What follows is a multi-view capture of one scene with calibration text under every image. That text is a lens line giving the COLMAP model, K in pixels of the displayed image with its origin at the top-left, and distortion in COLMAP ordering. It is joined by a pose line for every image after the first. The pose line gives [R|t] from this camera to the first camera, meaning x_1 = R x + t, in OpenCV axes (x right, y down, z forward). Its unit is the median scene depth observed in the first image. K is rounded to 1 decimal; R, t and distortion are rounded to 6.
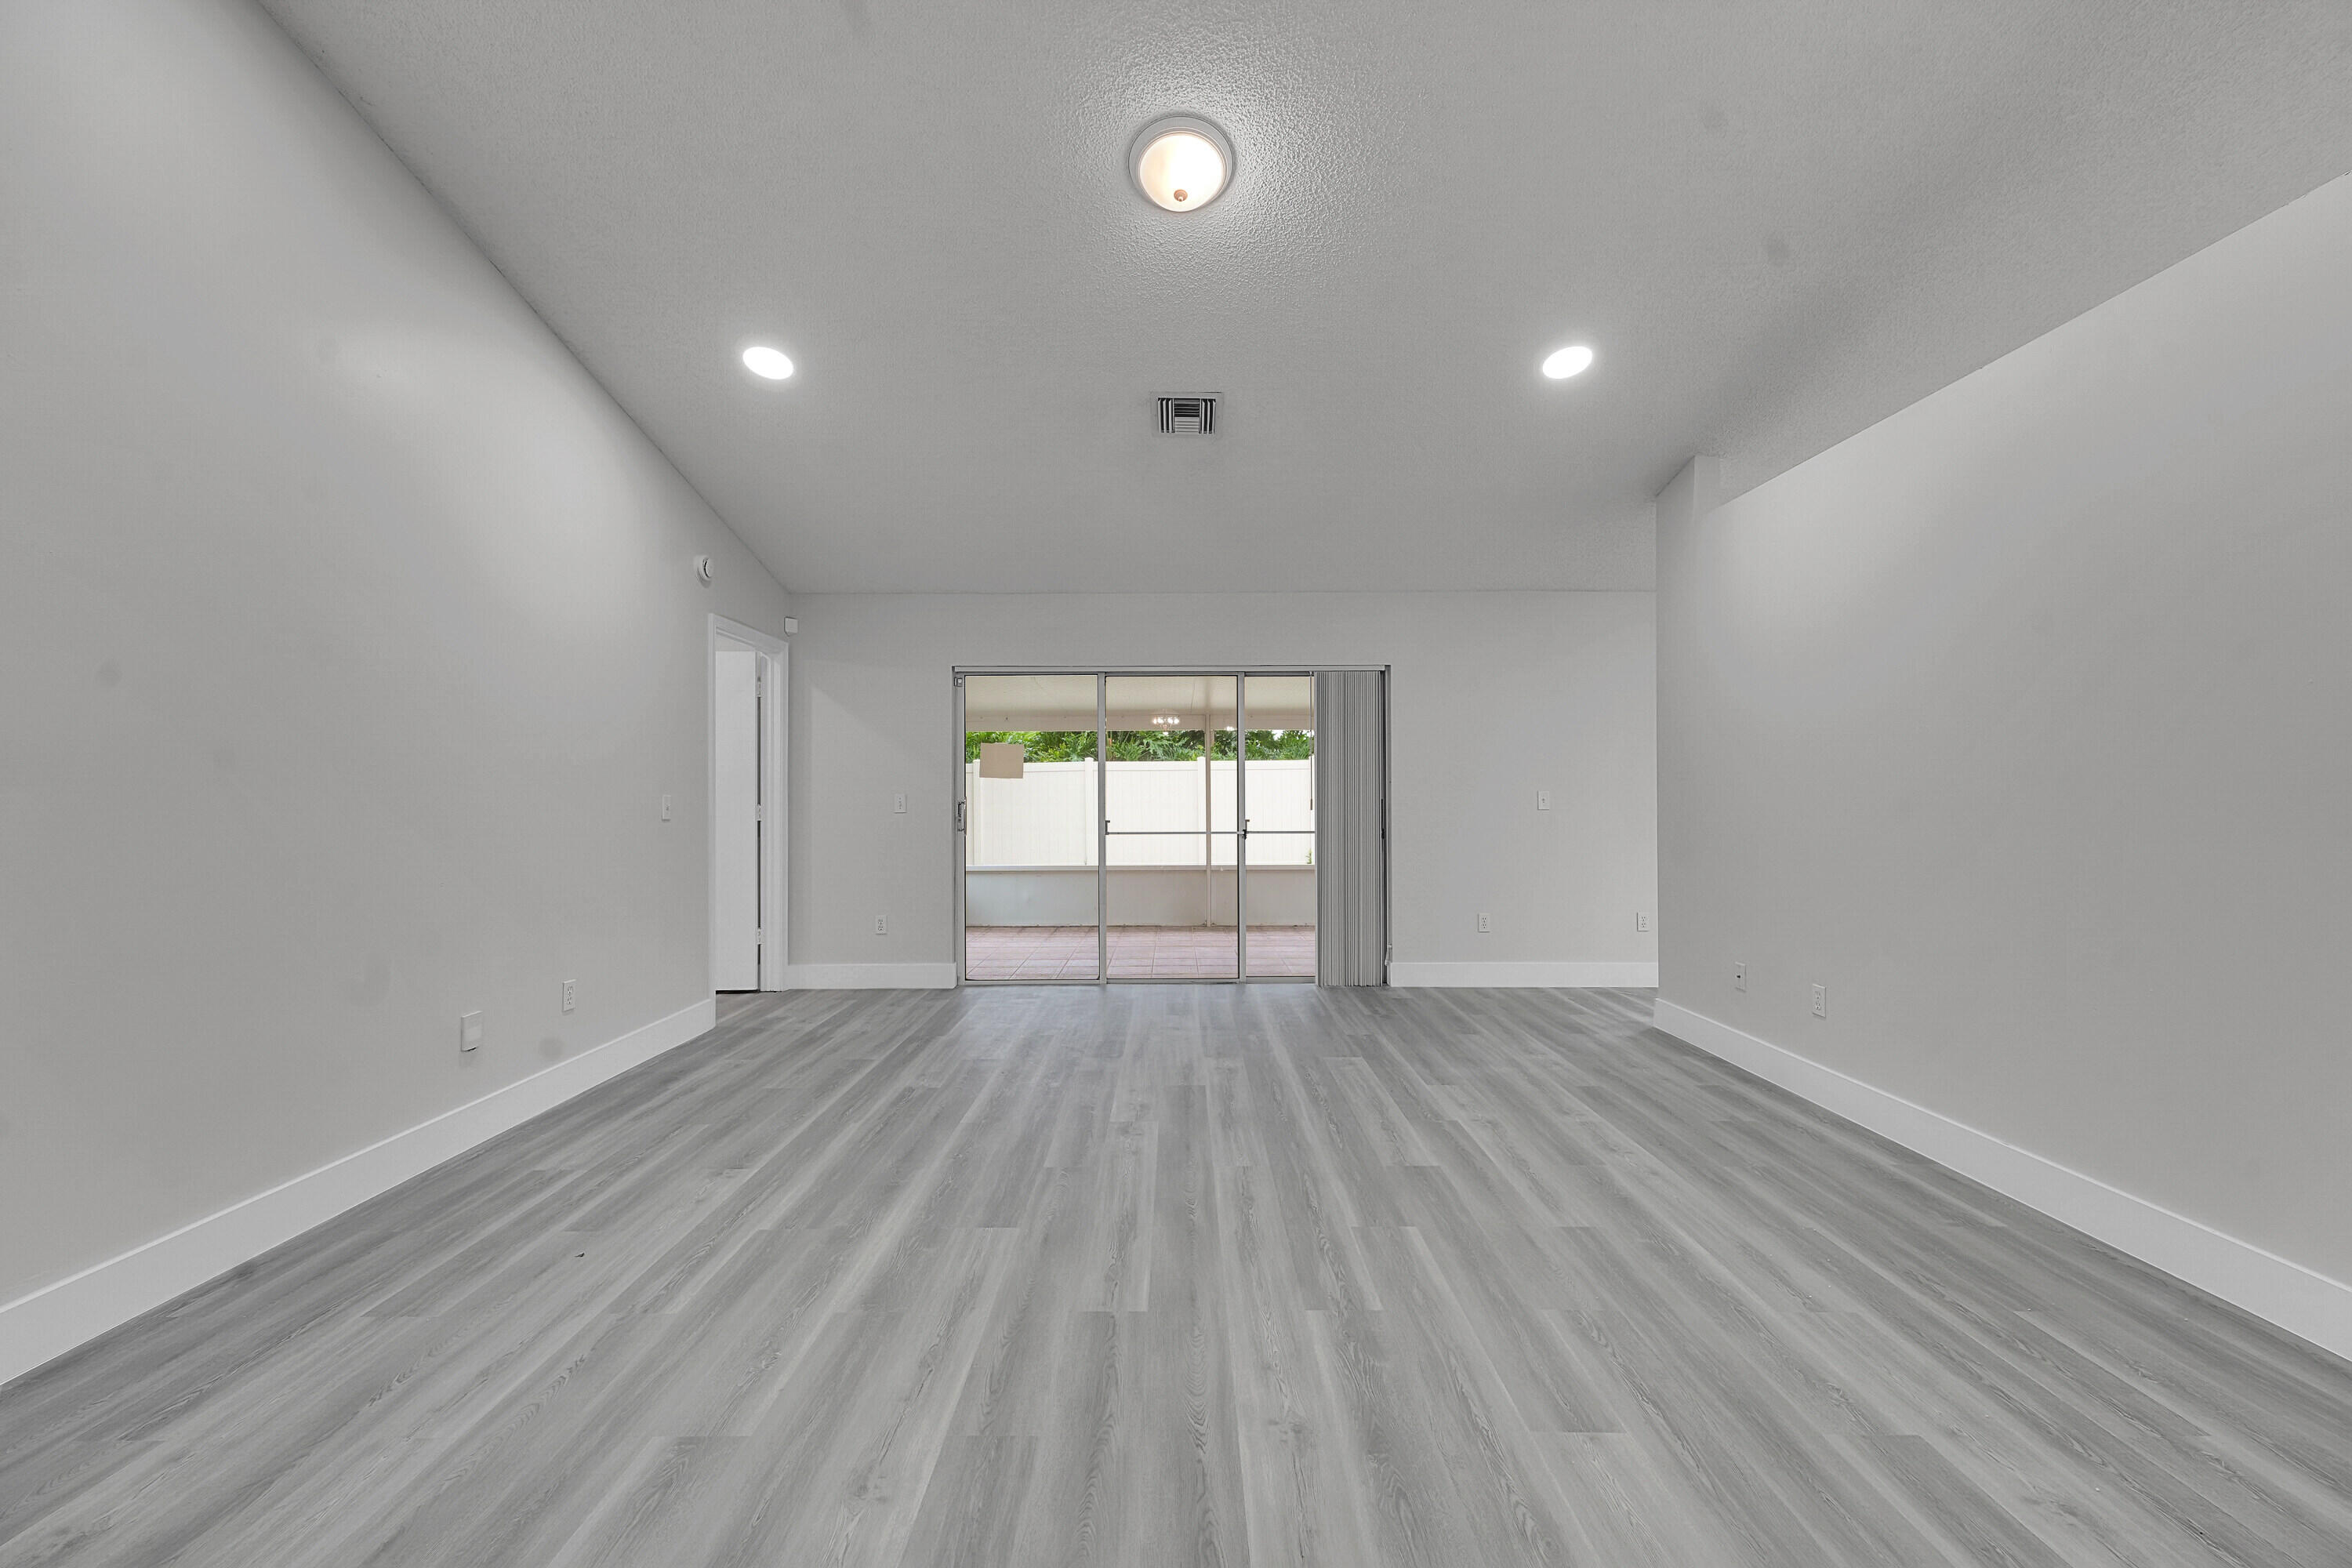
lens RADIAL K [[955.8, 0, 1177.0], [0, 955.8, 788.3], [0, 0, 1]] dist [-0.000260, 0.000007]
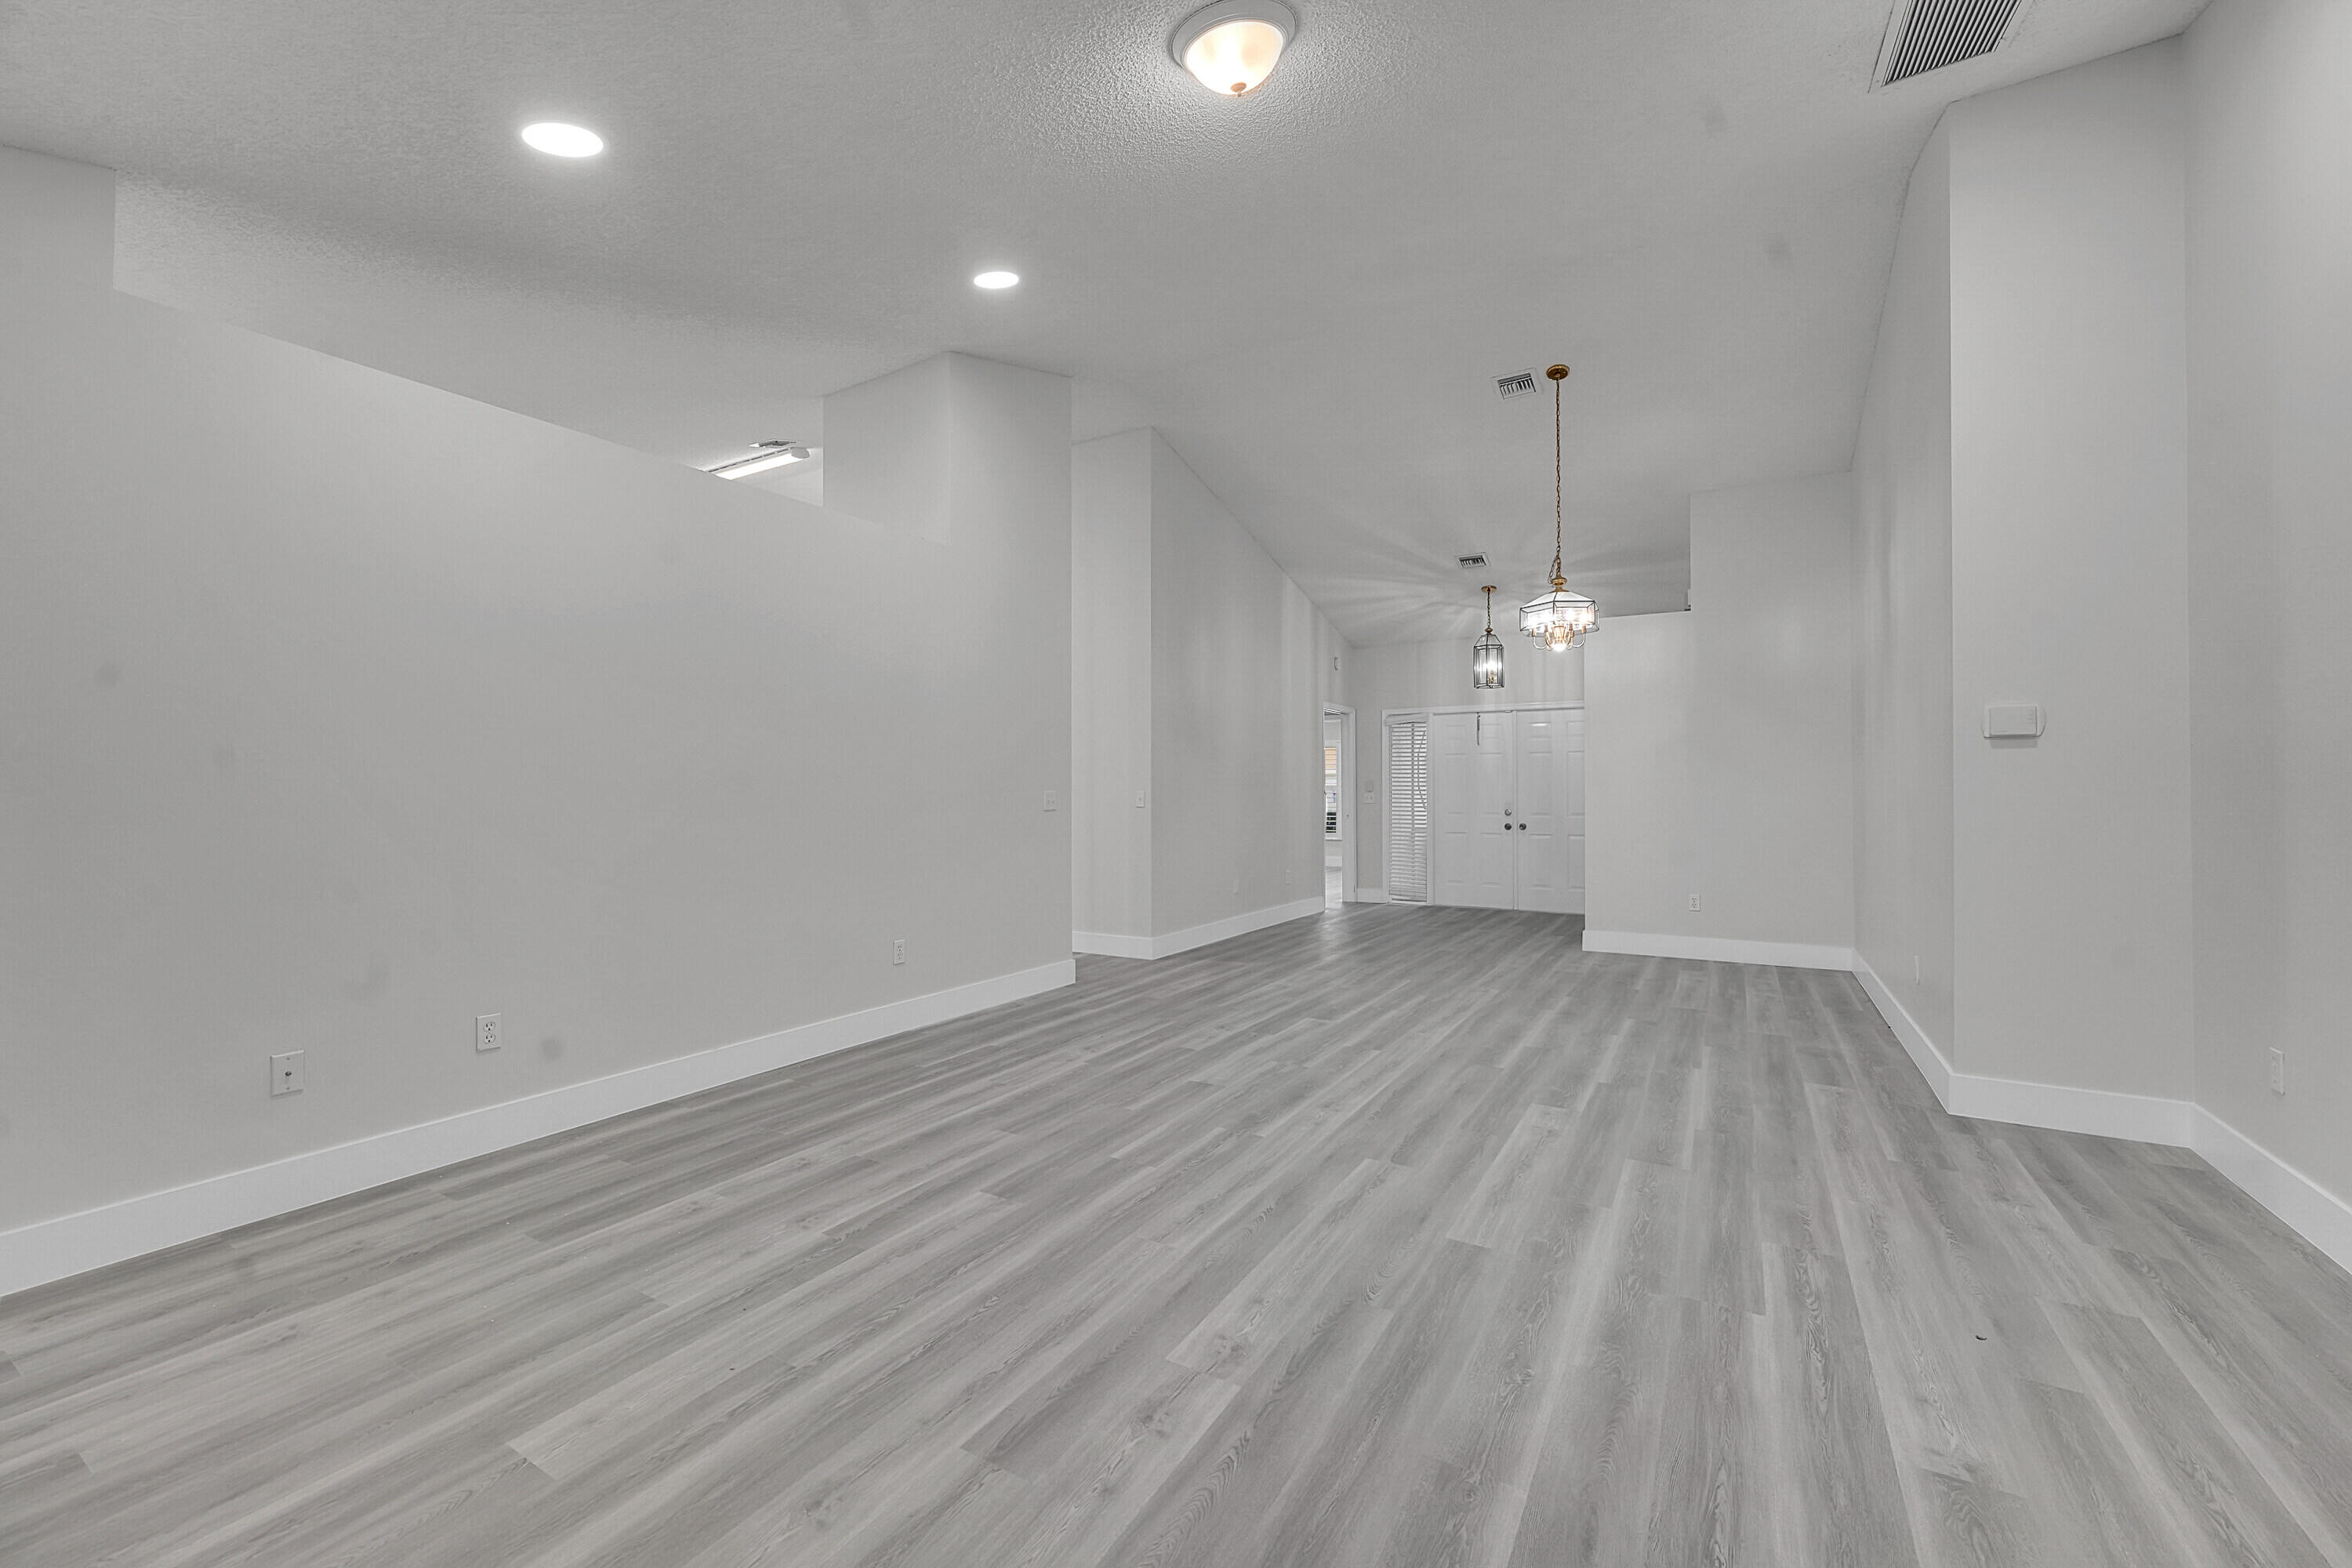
lens RADIAL K [[955.8, 0, 1175.2], [0, 955.8, 787.9], [0, 0, 1]] dist [-0.000260, 0.000007]
pose [[-0.864902, 0.007144, 0.501890, -0.446194], [0.001589, 0.999933, -0.011493, 0.016947], [-0.501938, -0.009143, -0.864855, 2.119317]]
